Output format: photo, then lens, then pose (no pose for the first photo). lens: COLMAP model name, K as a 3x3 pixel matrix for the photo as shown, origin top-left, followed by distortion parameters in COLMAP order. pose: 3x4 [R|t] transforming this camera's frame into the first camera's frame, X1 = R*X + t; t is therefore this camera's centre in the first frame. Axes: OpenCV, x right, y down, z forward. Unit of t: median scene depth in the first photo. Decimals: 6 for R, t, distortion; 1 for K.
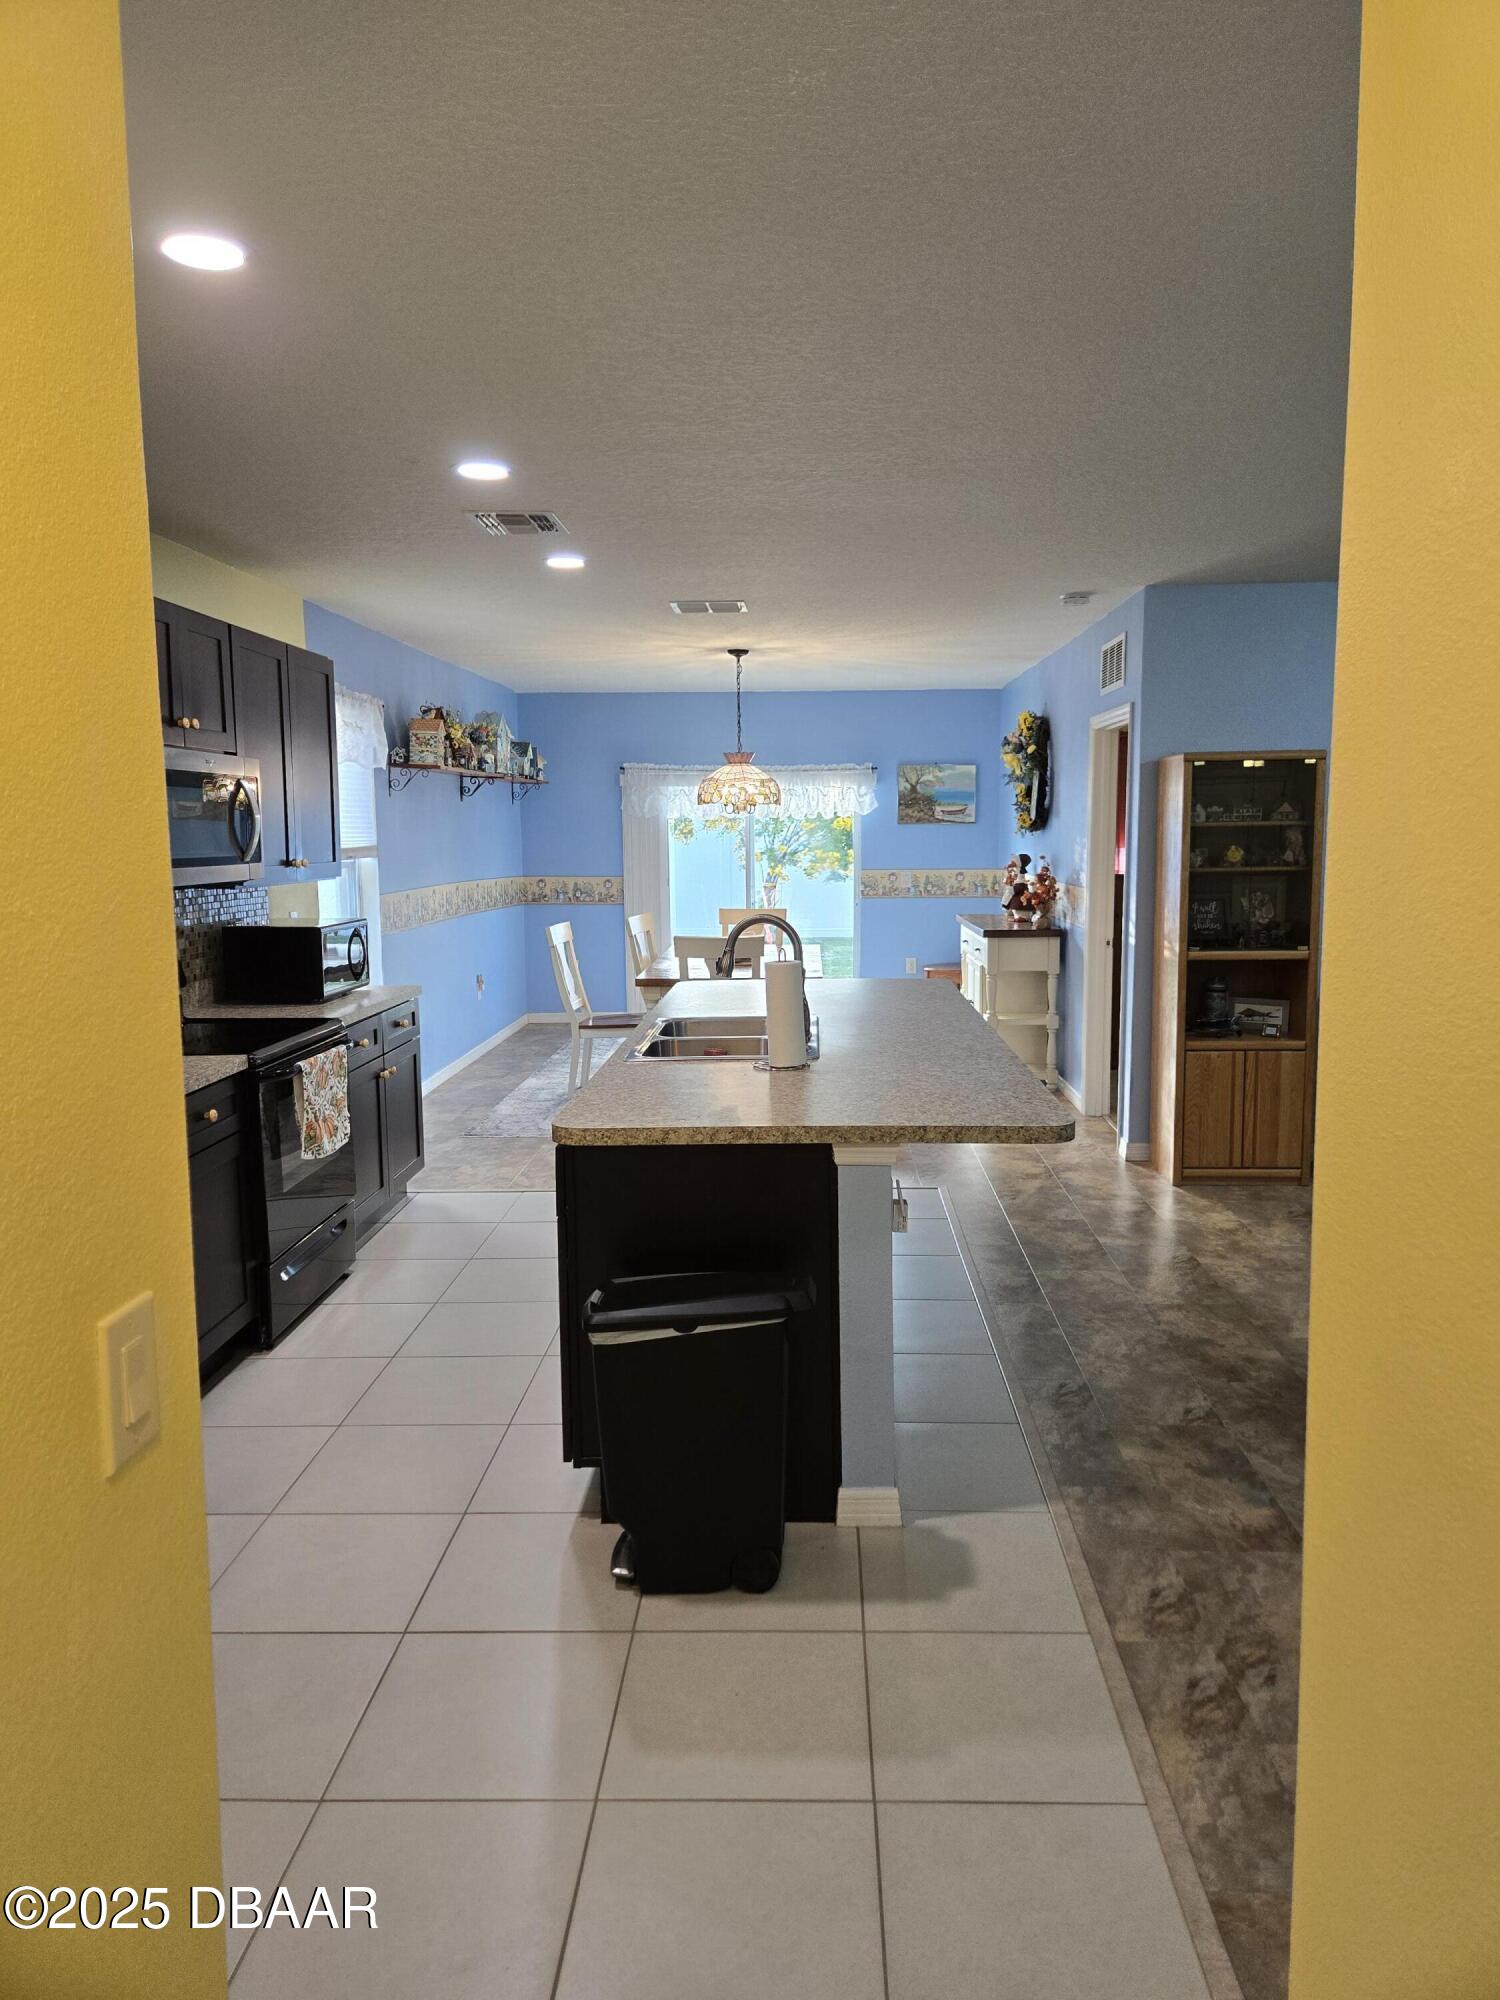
lens RADIAL K [[1331.6, 0, 776.5], [0, 1331.6, 998.8], [0, 0, 1]] dist [0.072791, -0.053730]
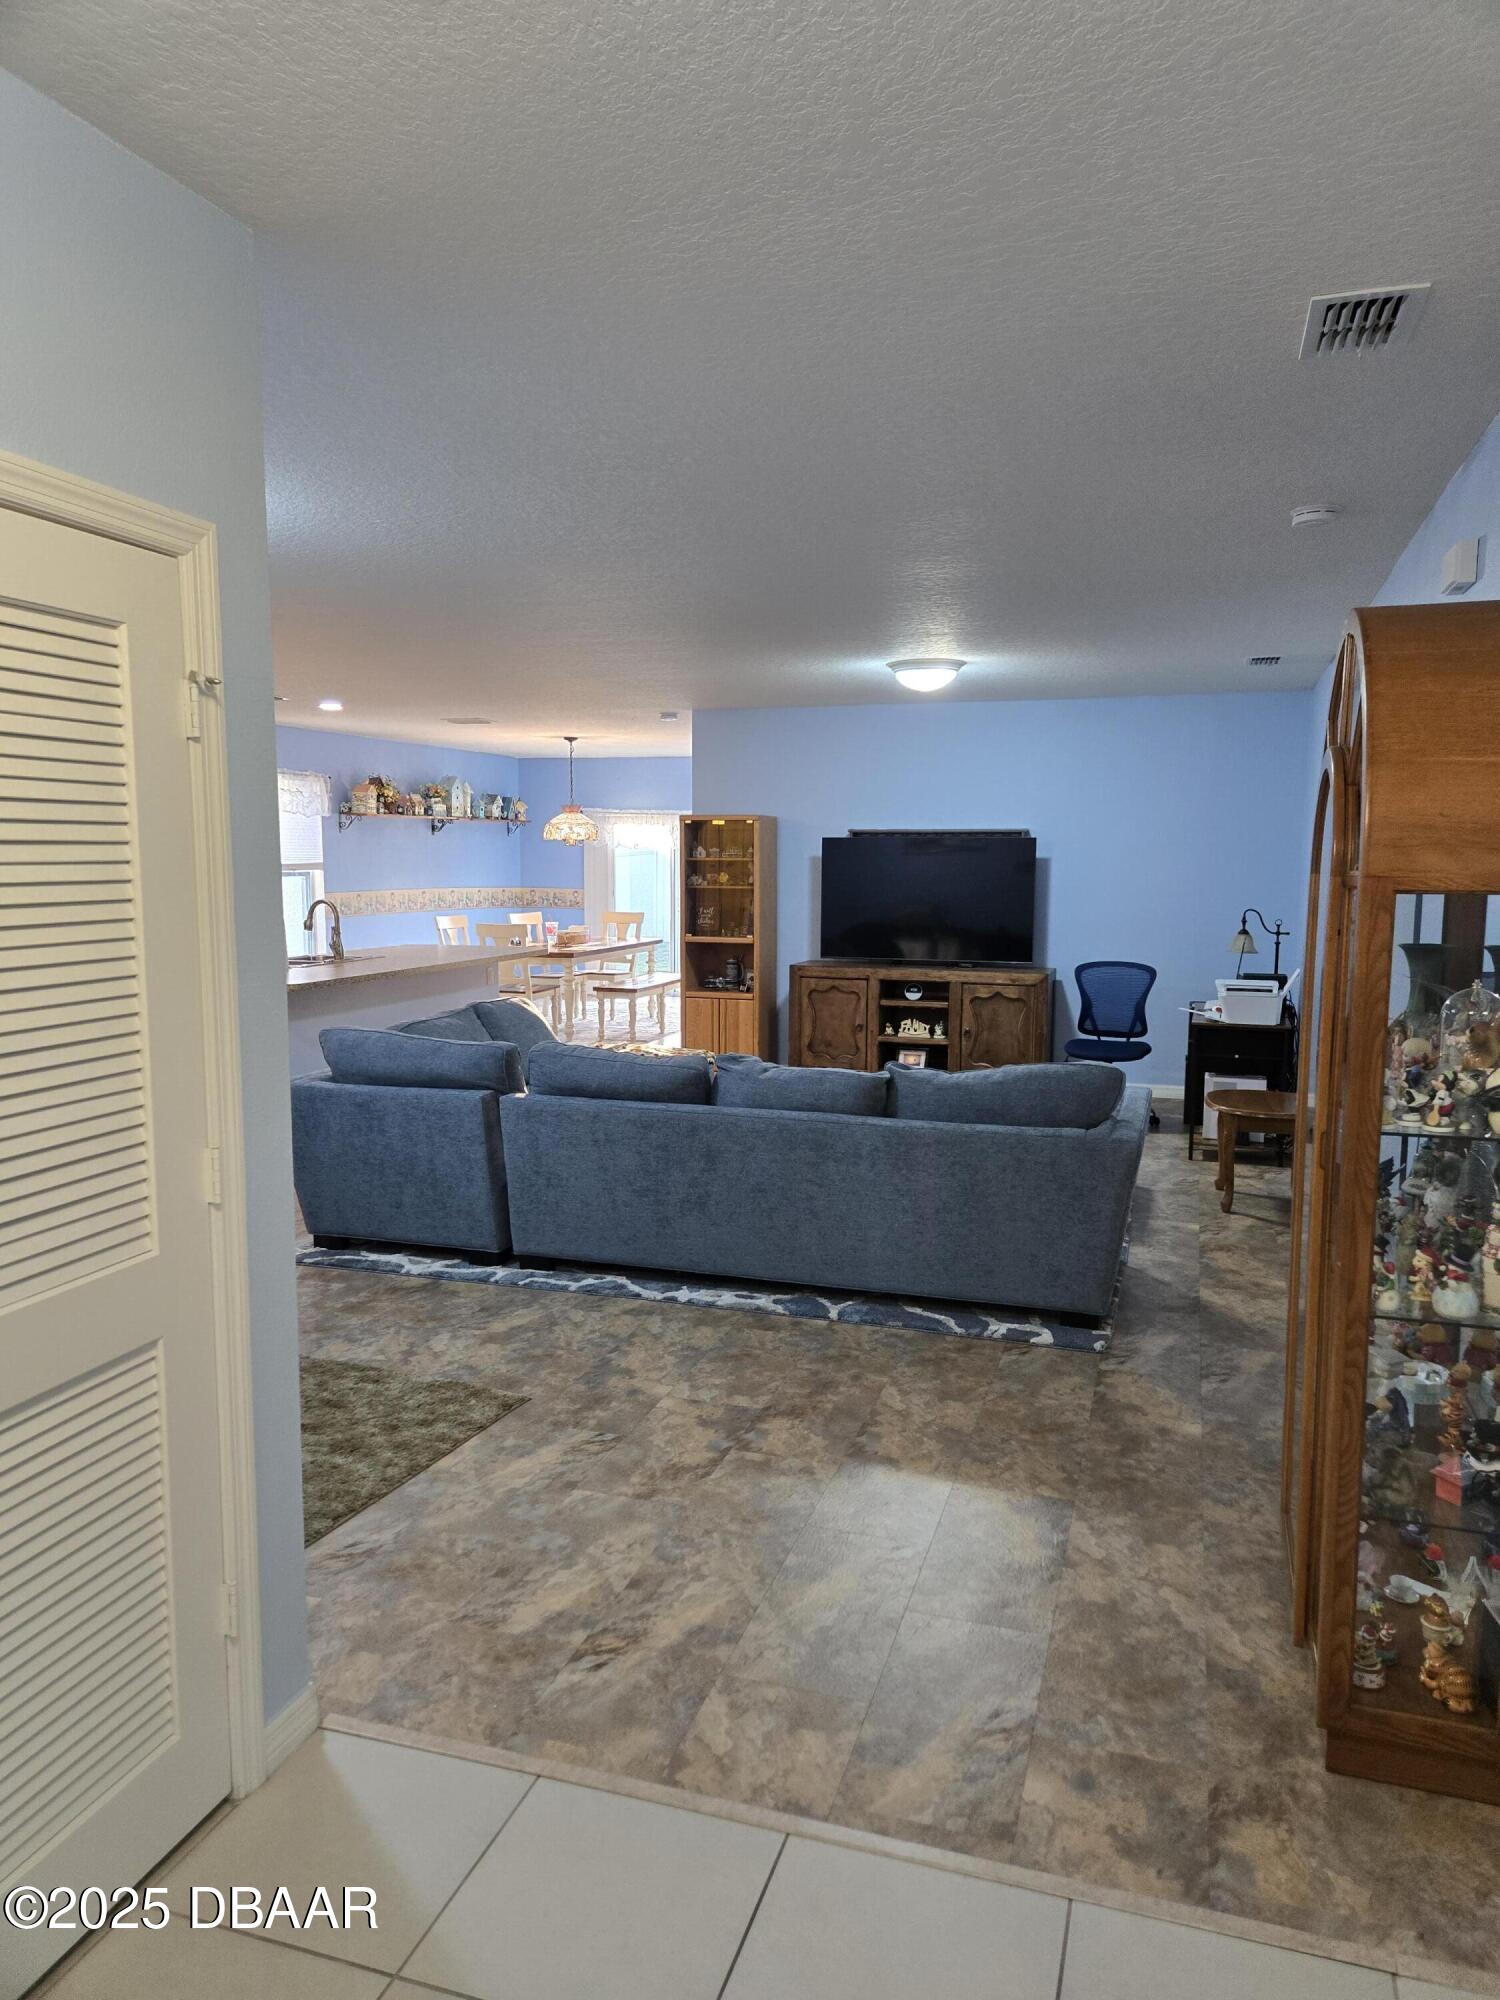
lens RADIAL K [[1331.6, 0, 776.5], [0, 1331.6, 998.8], [0, 0, 1]] dist [0.072791, -0.053730]
pose [[0.964096, 0.042375, -0.262150, 0.810706], [-0.046763, 0.998851, -0.010522, 0.050845], [0.261403, 0.022403, 0.964970, -0.518115]]
